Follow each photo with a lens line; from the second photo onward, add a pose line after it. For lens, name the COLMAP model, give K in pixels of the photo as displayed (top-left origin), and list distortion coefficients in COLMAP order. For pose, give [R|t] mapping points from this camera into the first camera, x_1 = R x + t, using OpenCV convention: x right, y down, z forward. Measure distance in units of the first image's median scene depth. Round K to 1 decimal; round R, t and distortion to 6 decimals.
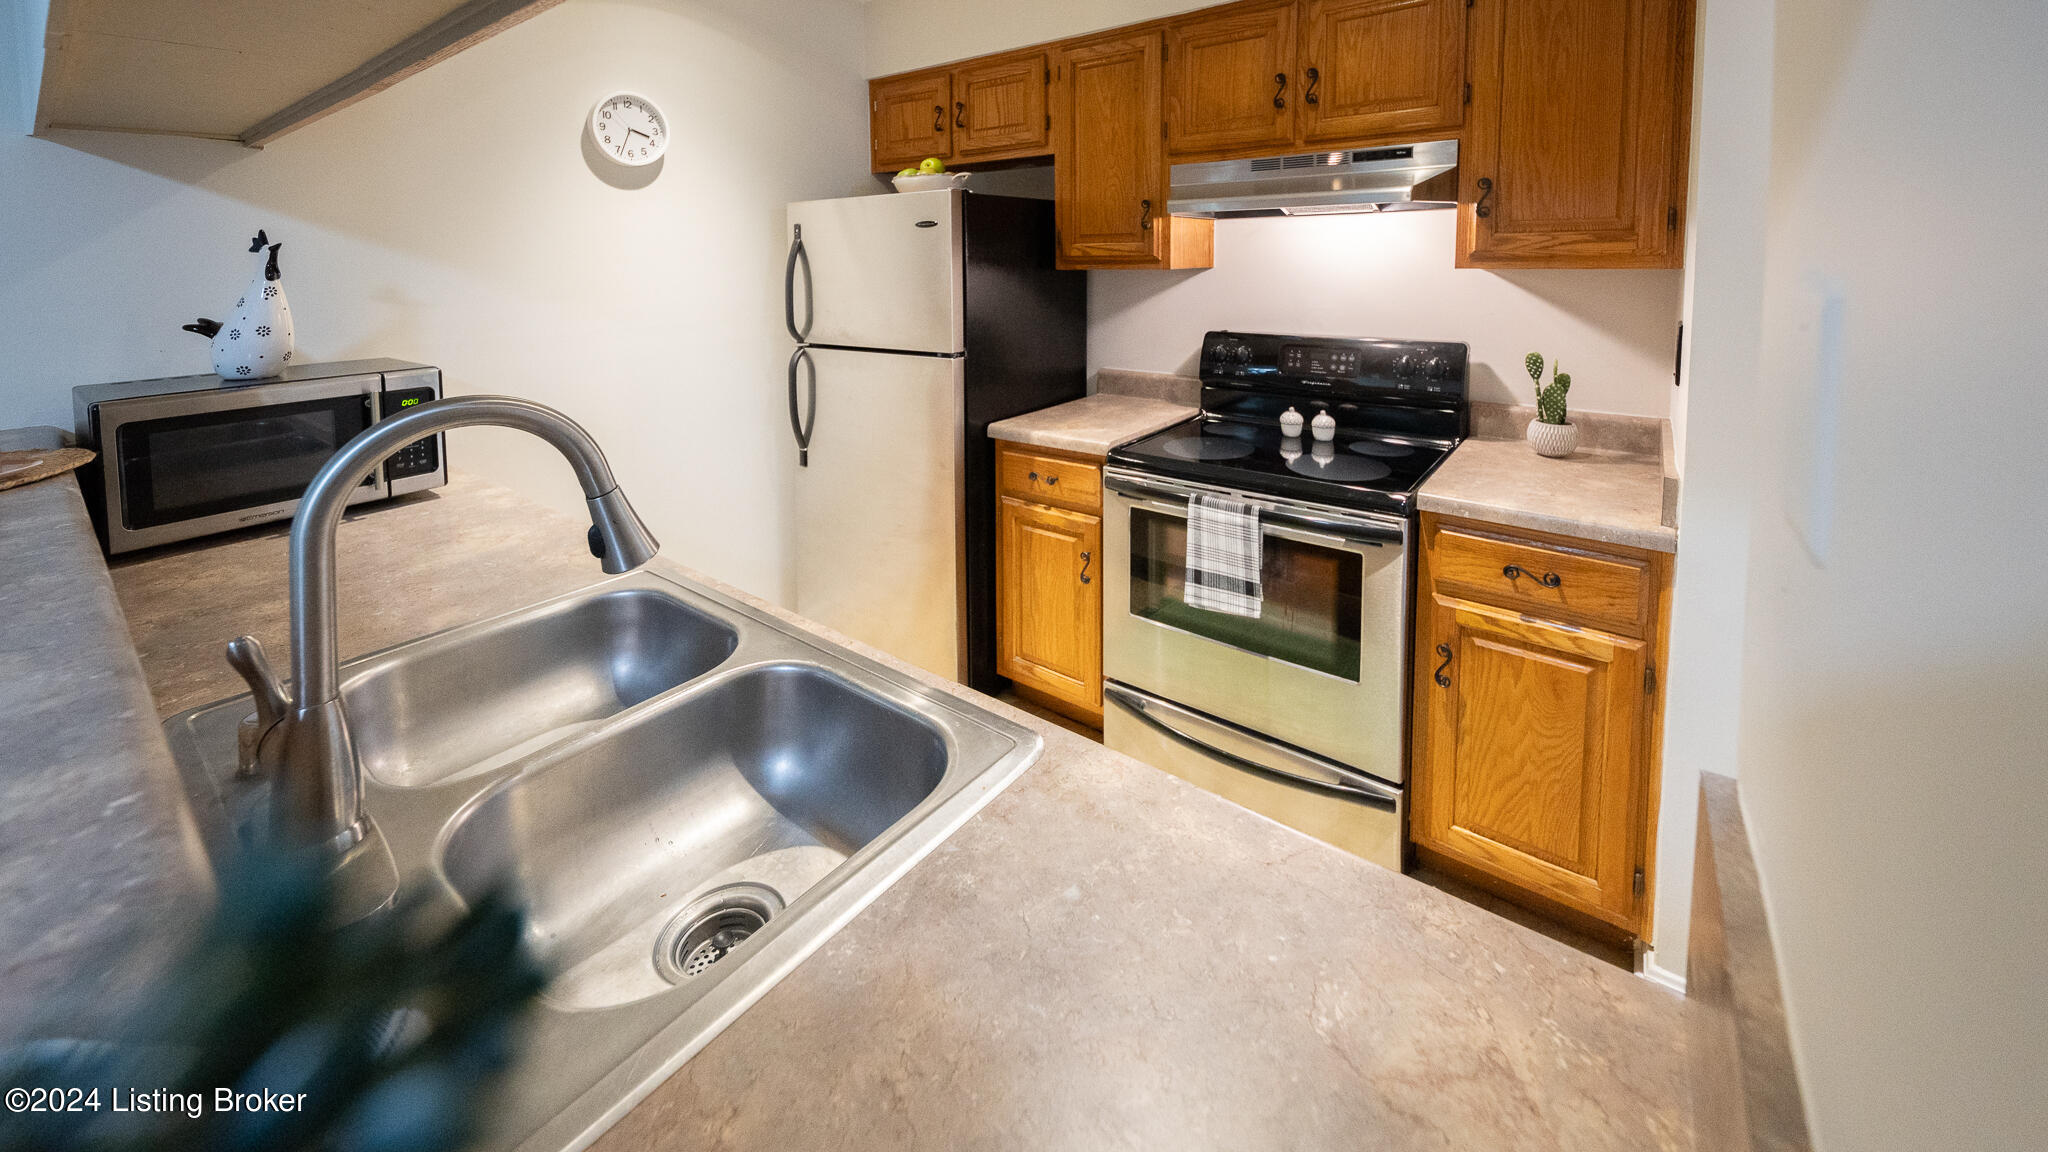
lens RADIAL K [[715.5, 0, 1067.8], [0, 715.5, 556.9], [0, 0, 1]] dist [0.000292, 0.000024]
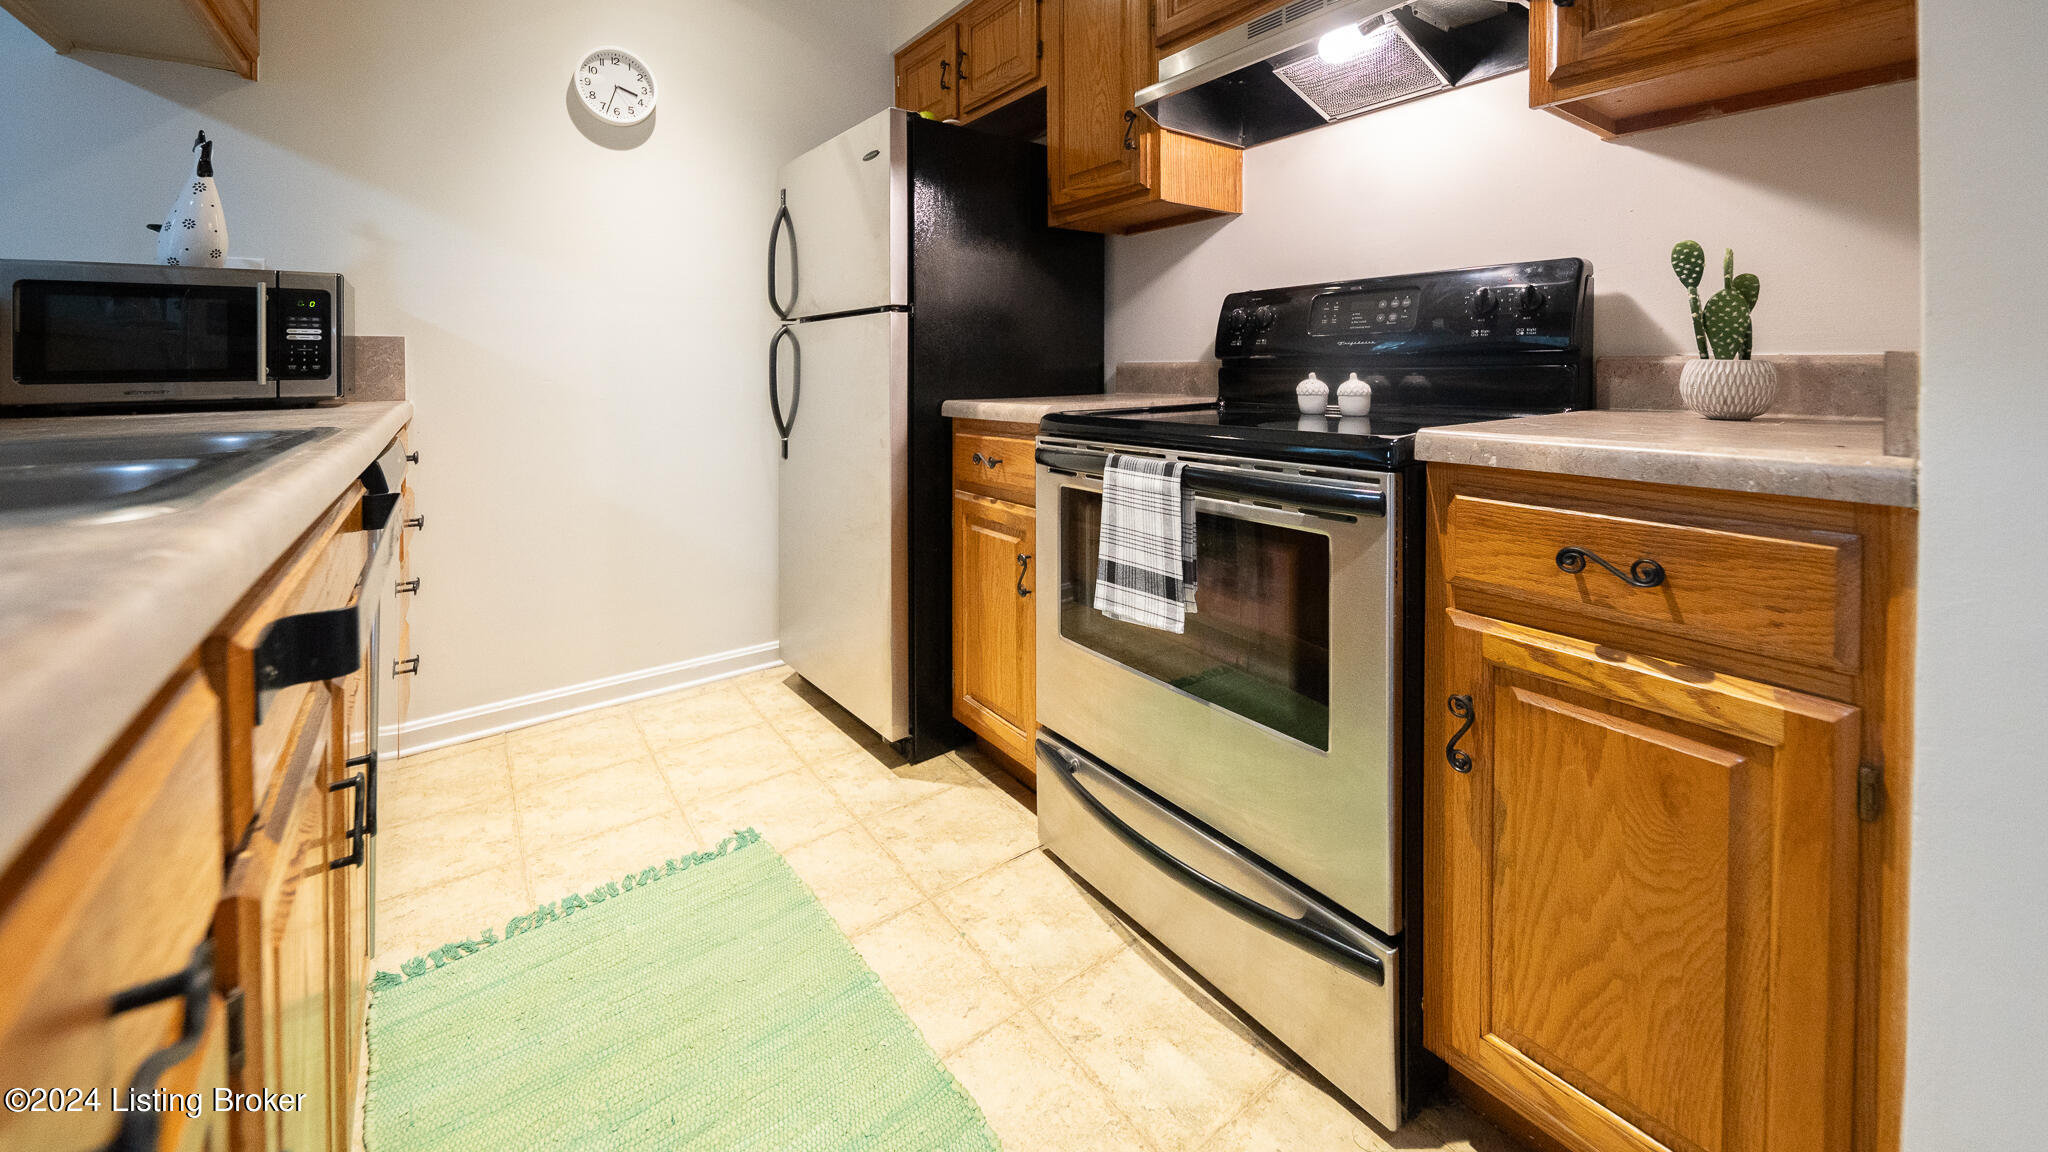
lens RADIAL K [[748.3, 0, 1024.0], [0, 748.3, 576.0], [0, 0, 1]] dist [0.012653, -0.010231]
pose [[0.953099, 0.090723, -0.288742, 0.325496], [-0.124258, 0.987200, -0.099979, 0.121272], [0.275975, 0.131168, 0.952172, 0.280071]]
